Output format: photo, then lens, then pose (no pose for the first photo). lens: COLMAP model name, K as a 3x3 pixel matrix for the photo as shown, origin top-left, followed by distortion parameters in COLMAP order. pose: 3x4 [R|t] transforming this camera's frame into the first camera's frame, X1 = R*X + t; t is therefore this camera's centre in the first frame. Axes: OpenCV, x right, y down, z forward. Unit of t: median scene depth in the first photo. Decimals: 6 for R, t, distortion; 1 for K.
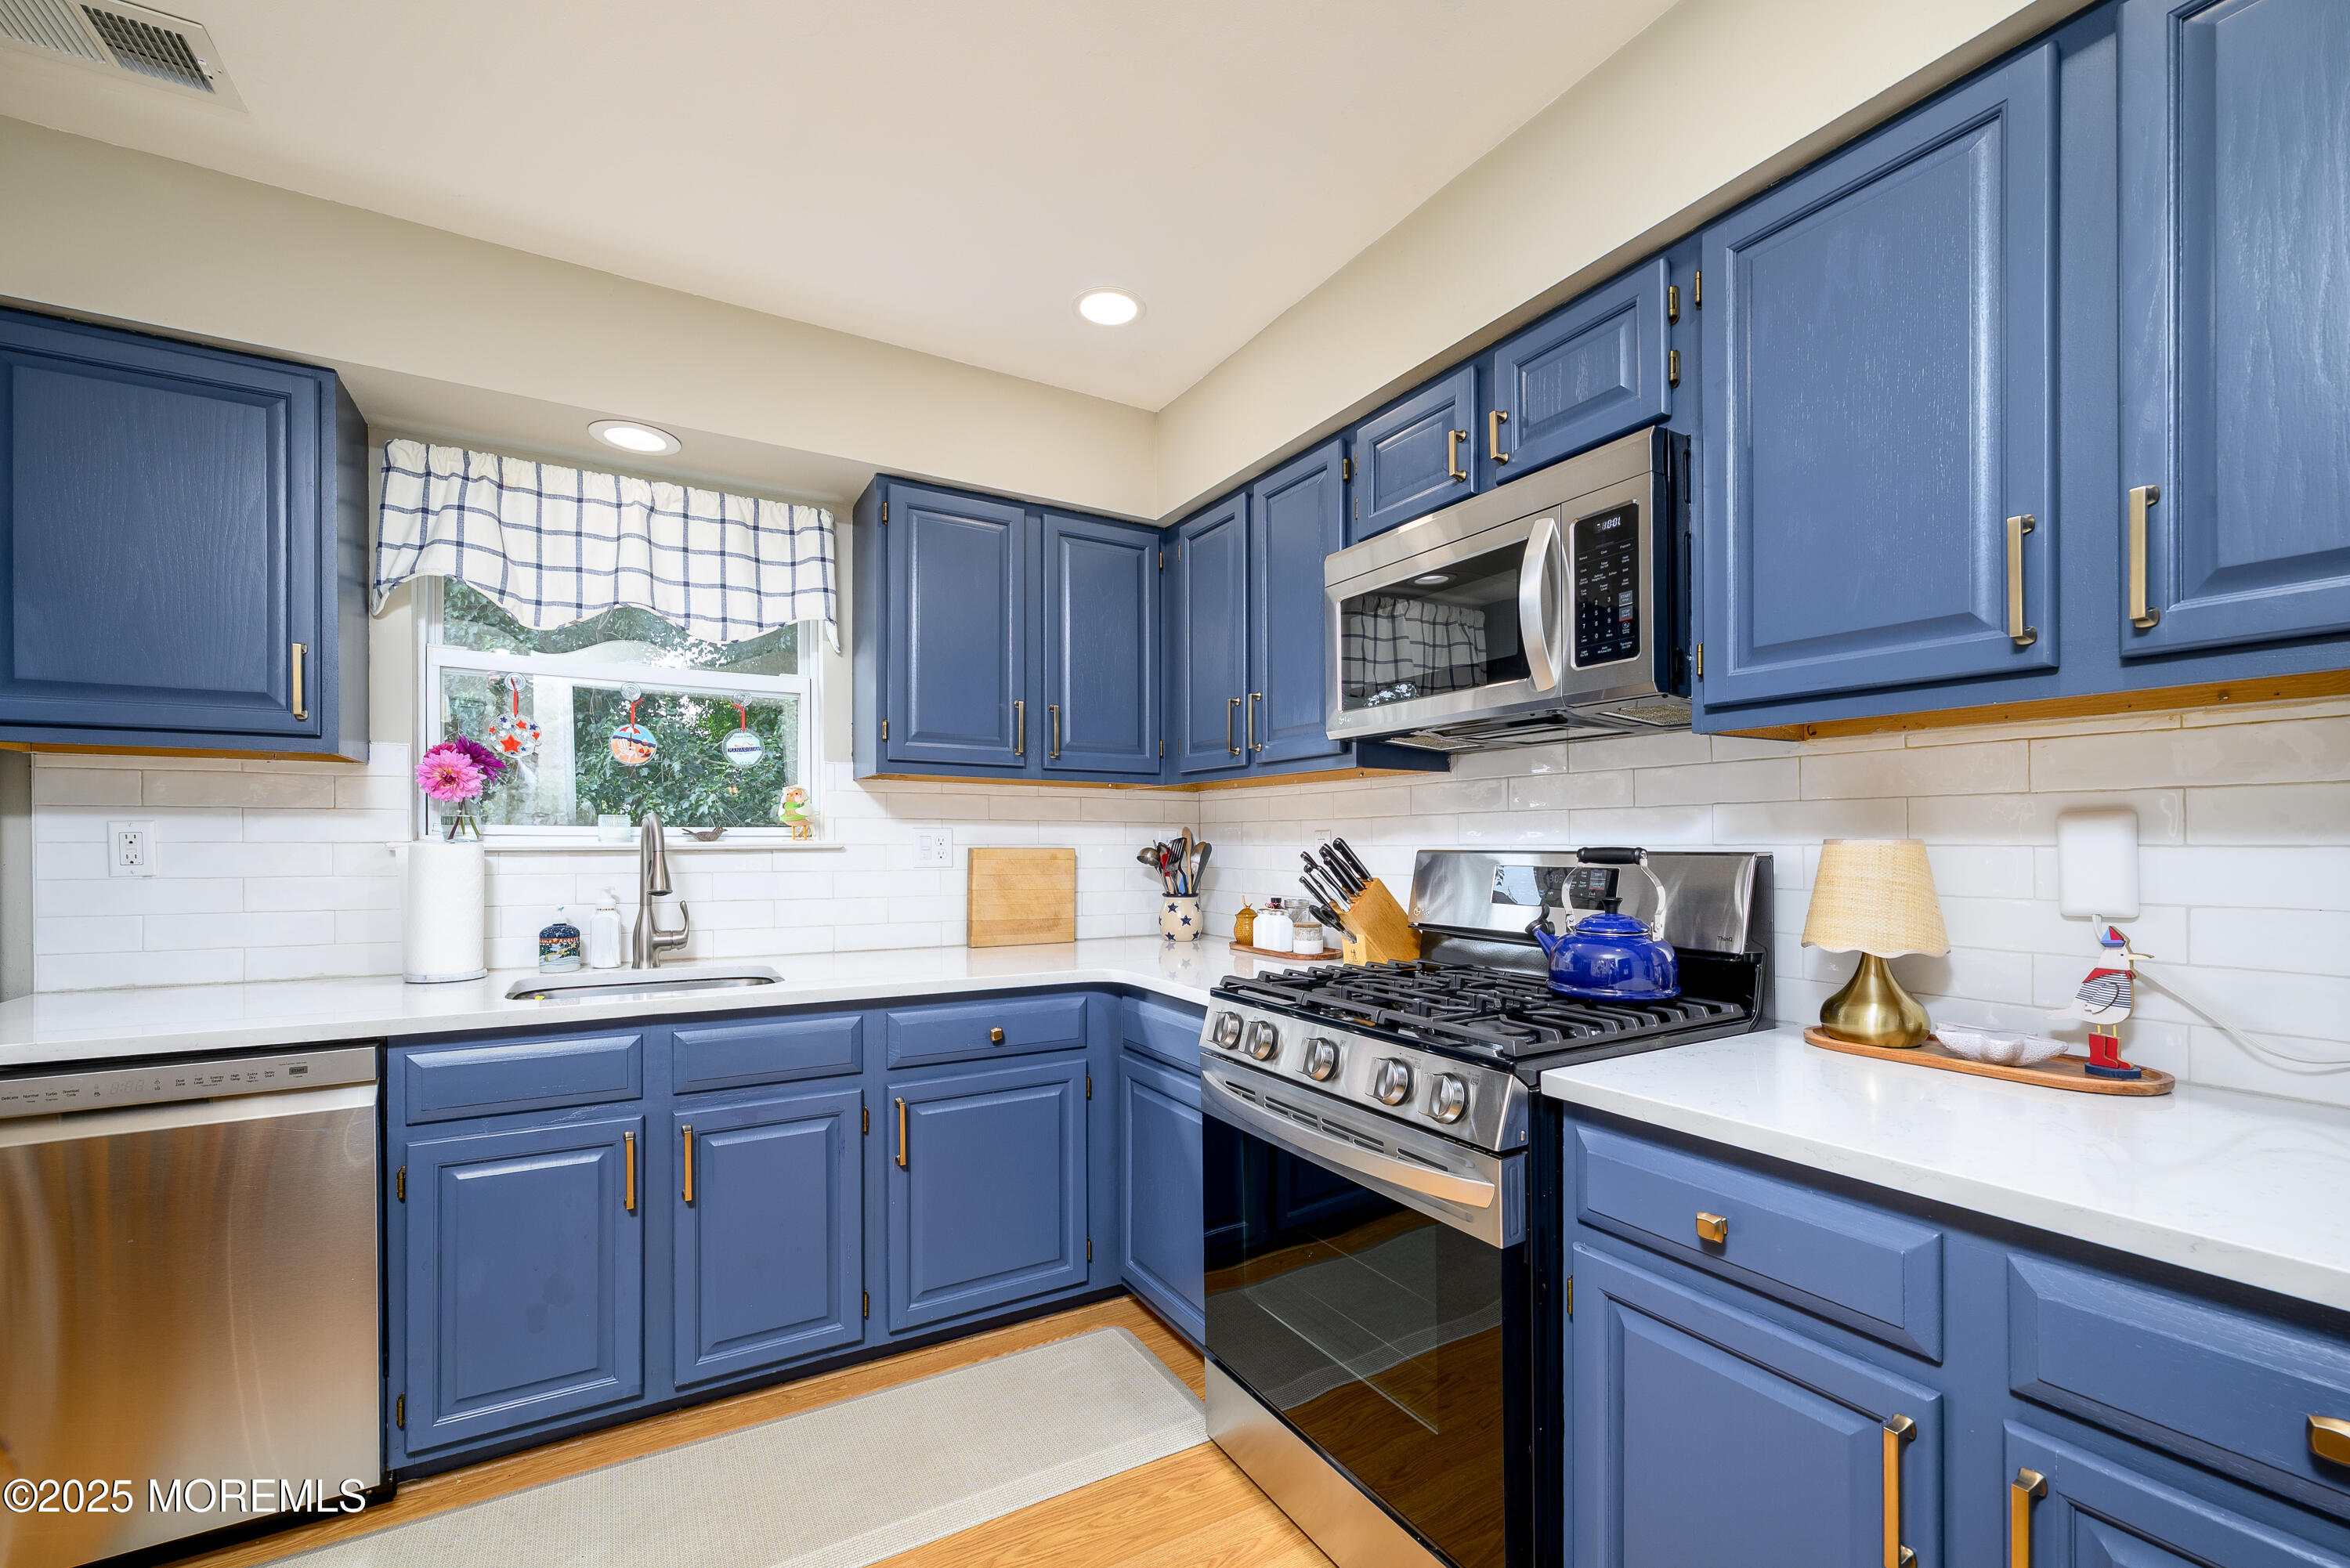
lens RADIAL K [[944.5, 0, 1163.4], [0, 944.5, 845.7], [0, 0, 1]] dist [-0.005615, 0.002744]
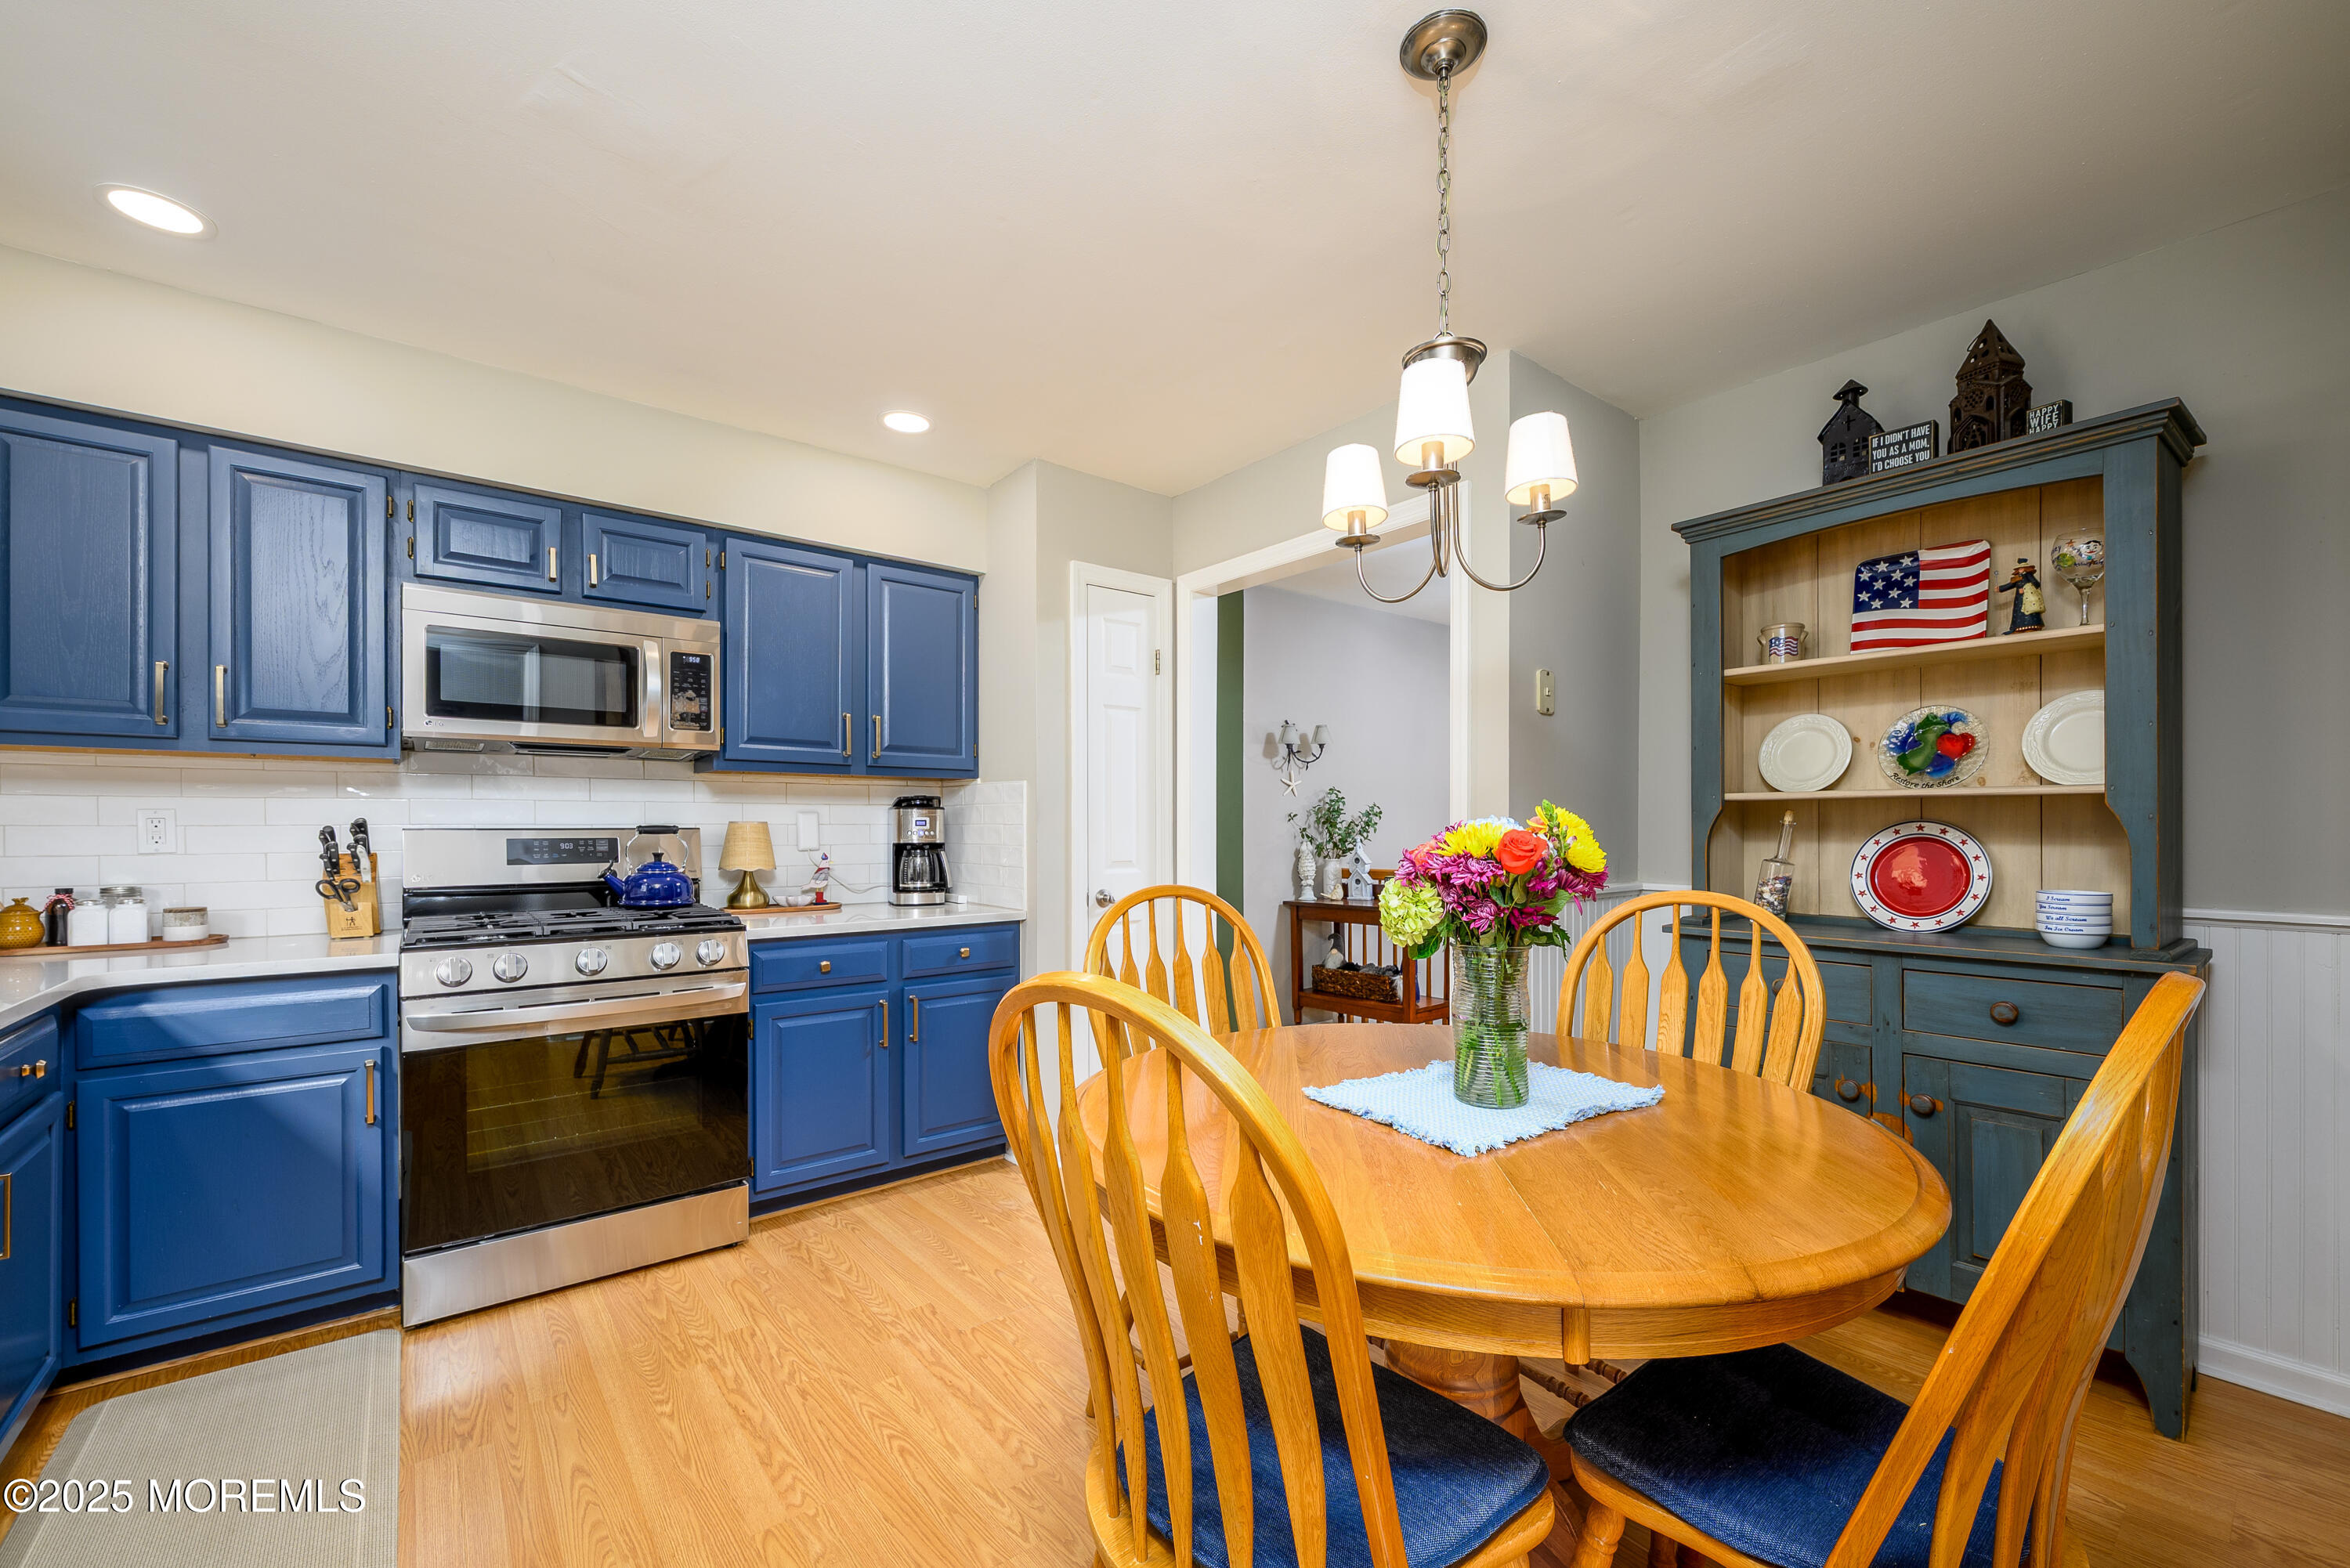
lens RADIAL K [[944.5, 0, 1181.1], [0, 944.5, 825.1], [0, 0, 1]] dist [-0.005615, 0.002744]
pose [[-0.162540, -0.002096, 0.986700, -1.040008], [-0.005354, 0.999985, 0.001242, -0.004568], [-0.986687, -0.005081, -0.162549, 0.203588]]
